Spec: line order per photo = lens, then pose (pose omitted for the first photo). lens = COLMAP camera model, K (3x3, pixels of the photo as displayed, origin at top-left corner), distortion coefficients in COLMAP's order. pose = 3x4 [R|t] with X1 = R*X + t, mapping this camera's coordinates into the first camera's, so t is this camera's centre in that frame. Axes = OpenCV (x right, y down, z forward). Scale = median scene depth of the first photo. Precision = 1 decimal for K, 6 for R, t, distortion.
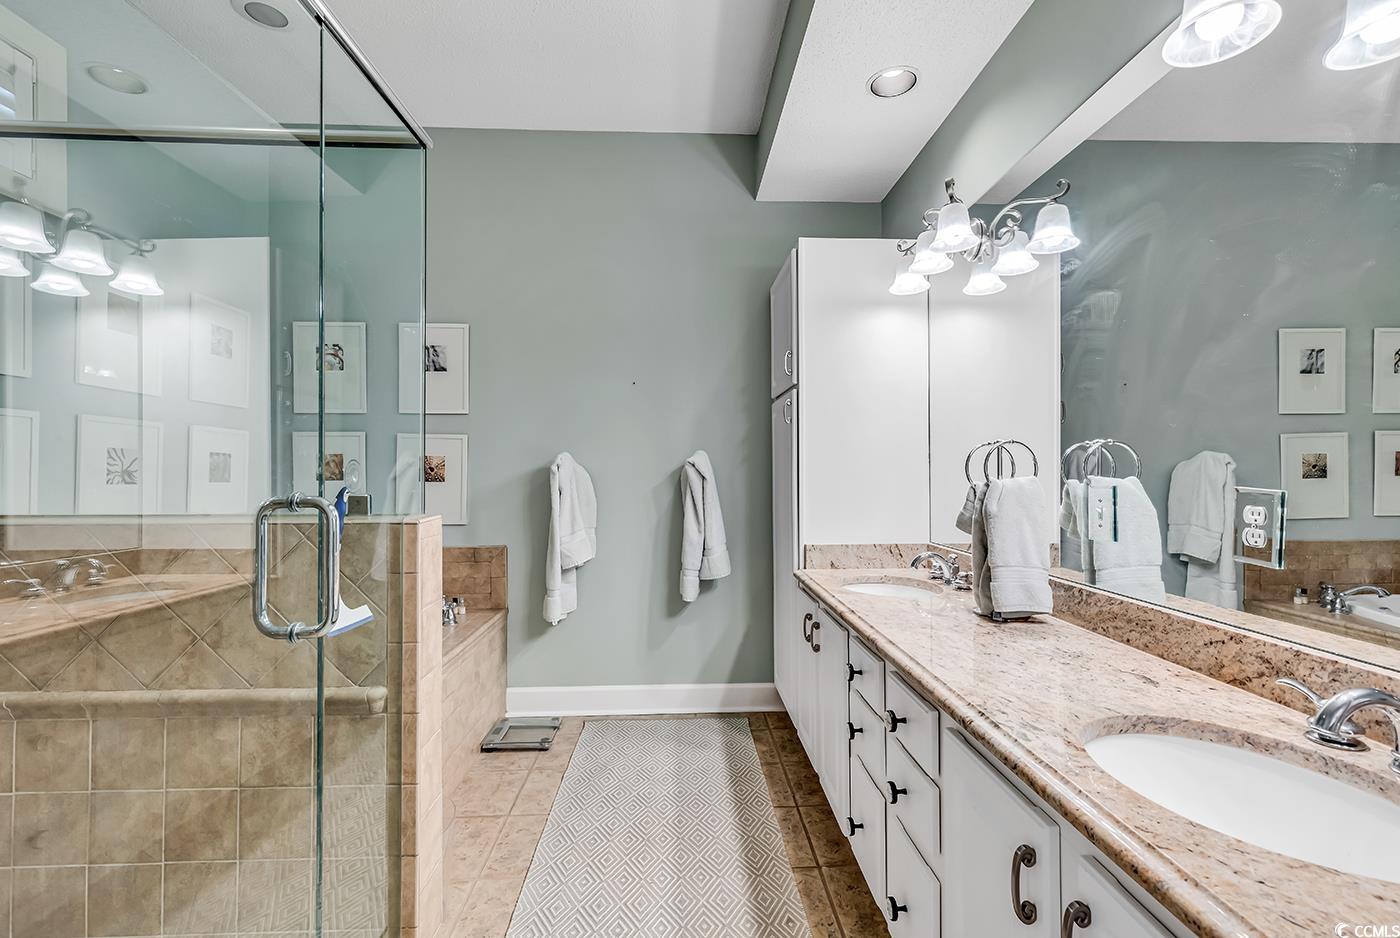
lens RADIAL K [[632.3, 0, 697.9], [0, 632.3, 453.9], [0, 0, 1]] dist [0.010079, 0.000416]
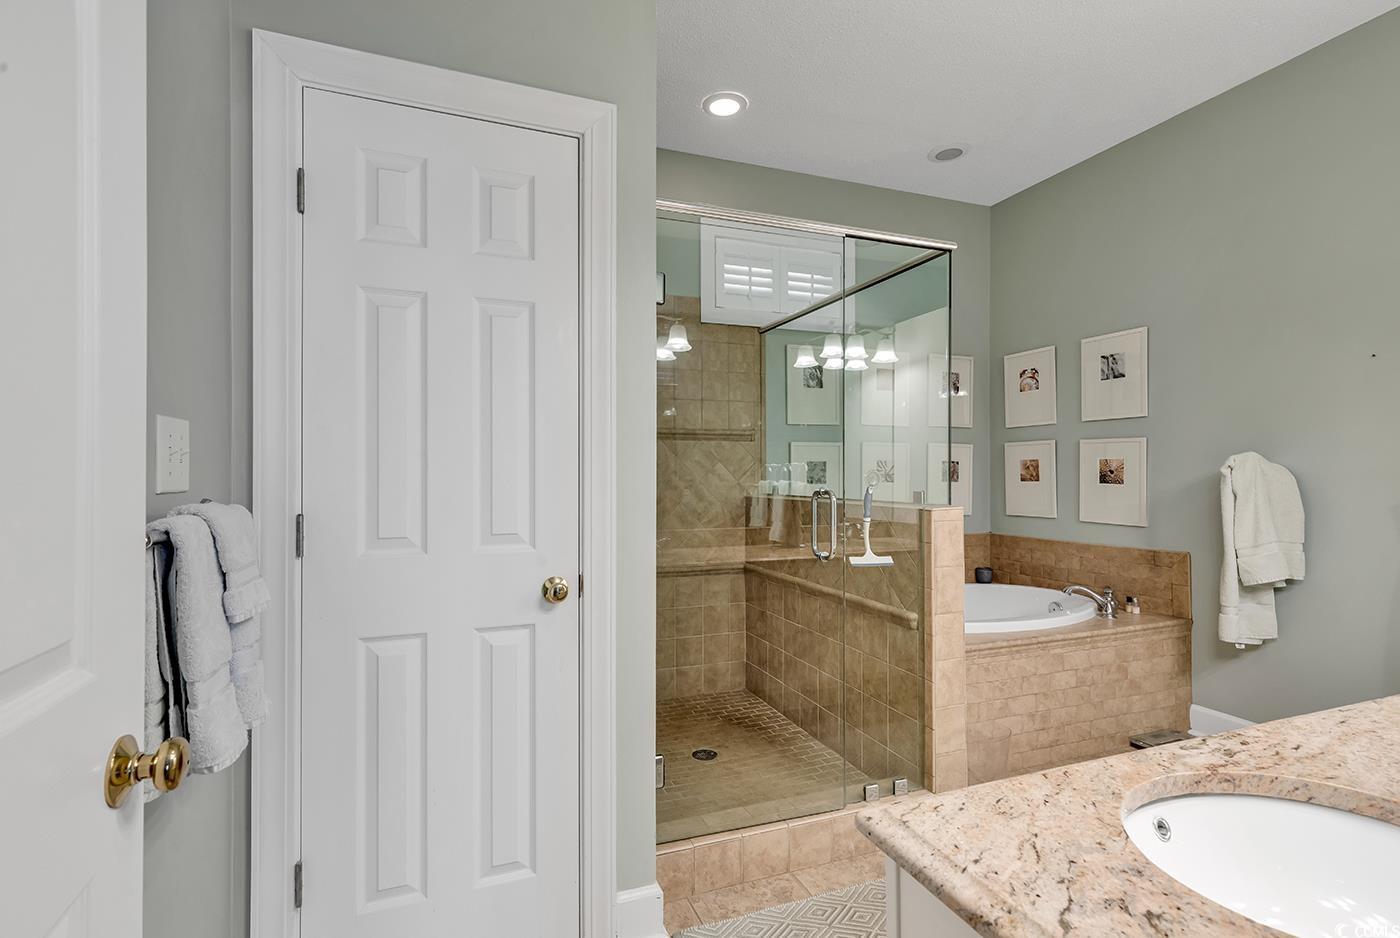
lens RADIAL K [[632.3, 0, 695.0], [0, 632.3, 473.7], [0, 0, 1]] dist [0.010079, 0.000416]
pose [[0.335886, -0.001364, -0.941902, 0.406992], [0.026951, 0.999603, 0.008163, -0.000766], [0.941517, -0.028127, 0.335790, -0.009647]]
